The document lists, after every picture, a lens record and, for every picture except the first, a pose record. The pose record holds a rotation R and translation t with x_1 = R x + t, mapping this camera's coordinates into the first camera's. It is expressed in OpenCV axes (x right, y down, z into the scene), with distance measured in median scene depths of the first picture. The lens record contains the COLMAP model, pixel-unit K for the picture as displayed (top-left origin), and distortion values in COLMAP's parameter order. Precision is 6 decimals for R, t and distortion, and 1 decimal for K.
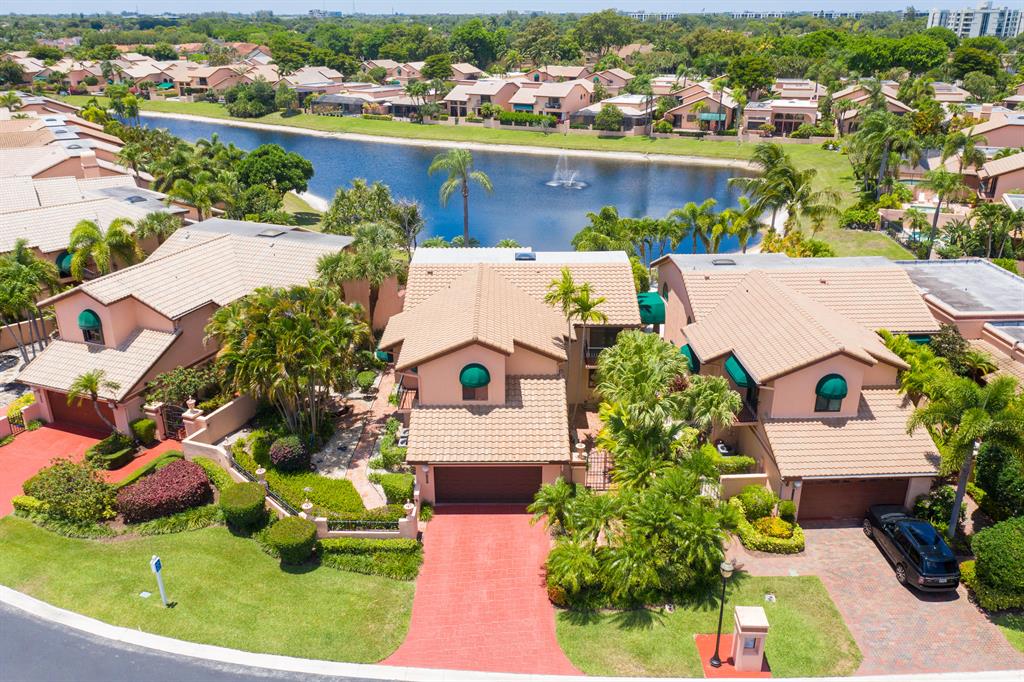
lens RADIAL K [[808.3, 0, 512.0], [0, 808.3, 341.0], [0, 0, 1]] dist [0.006177, 0.007816]
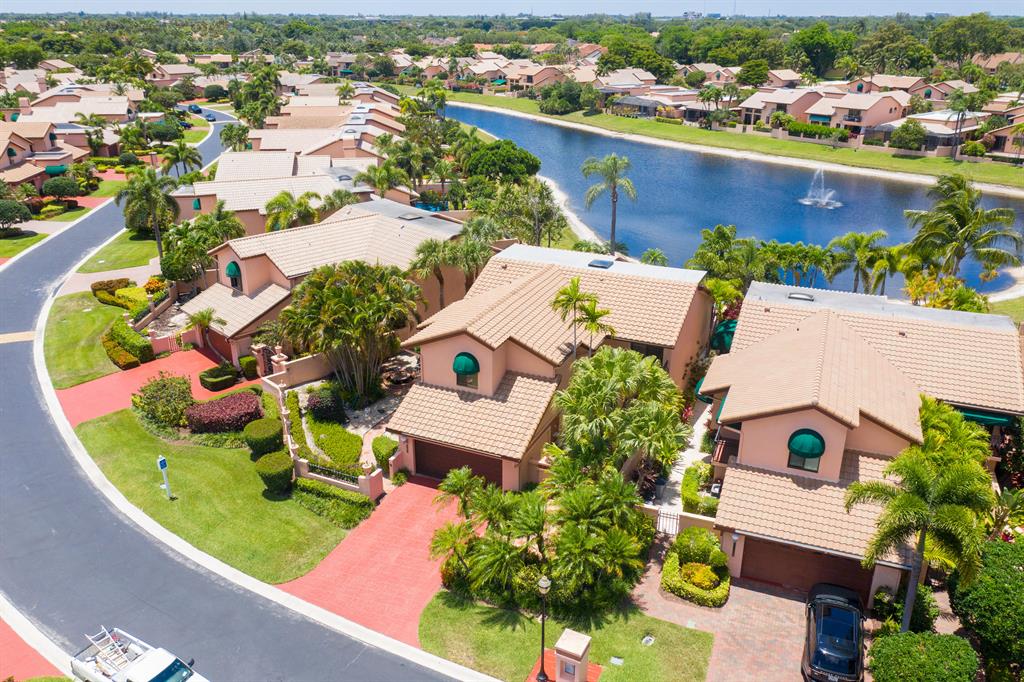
lens RADIAL K [[808.3, 0, 512.0], [0, 808.3, 341.0], [0, 0, 1]] dist [0.006177, 0.007816]
pose [[0.908517, 0.160600, -0.385751, 0.128268], [-0.161328, 0.986423, 0.030720, -0.009099], [0.385447, 0.034323, 0.922091, 0.011851]]
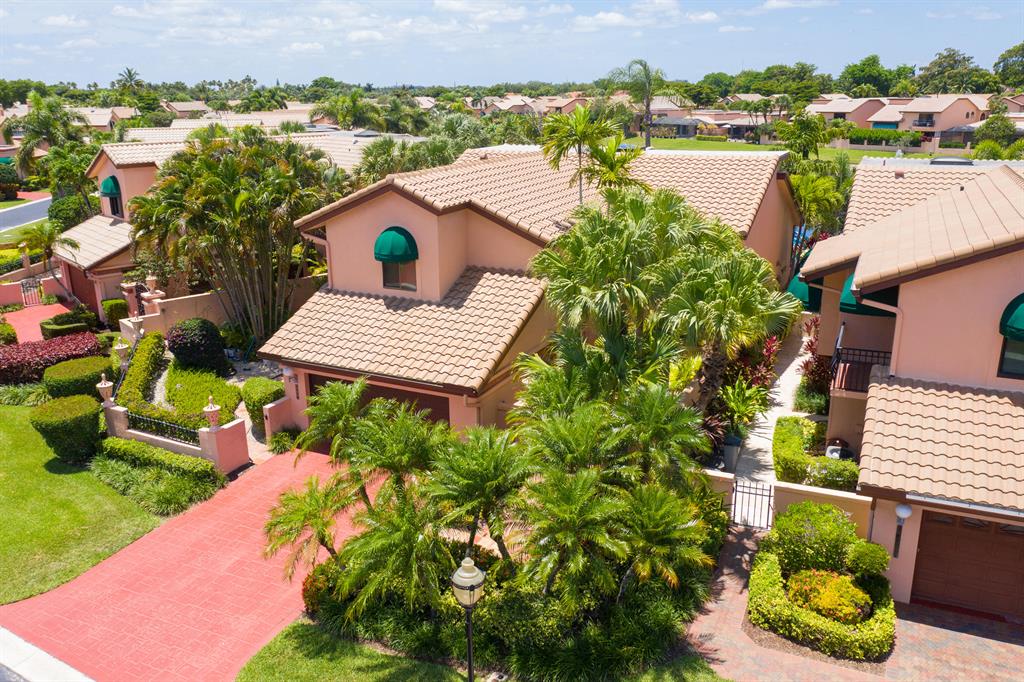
lens RADIAL K [[832.7, 0, 512.0], [0, 832.7, 341.0], [0, 0, 1]] dist [0.001610, 0.004006]
pose [[0.890788, 0.123449, -0.437329, 0.101635], [-0.161153, 0.985661, -0.050018, 0.041206], [0.424884, 0.115032, 0.897910, 0.142087]]
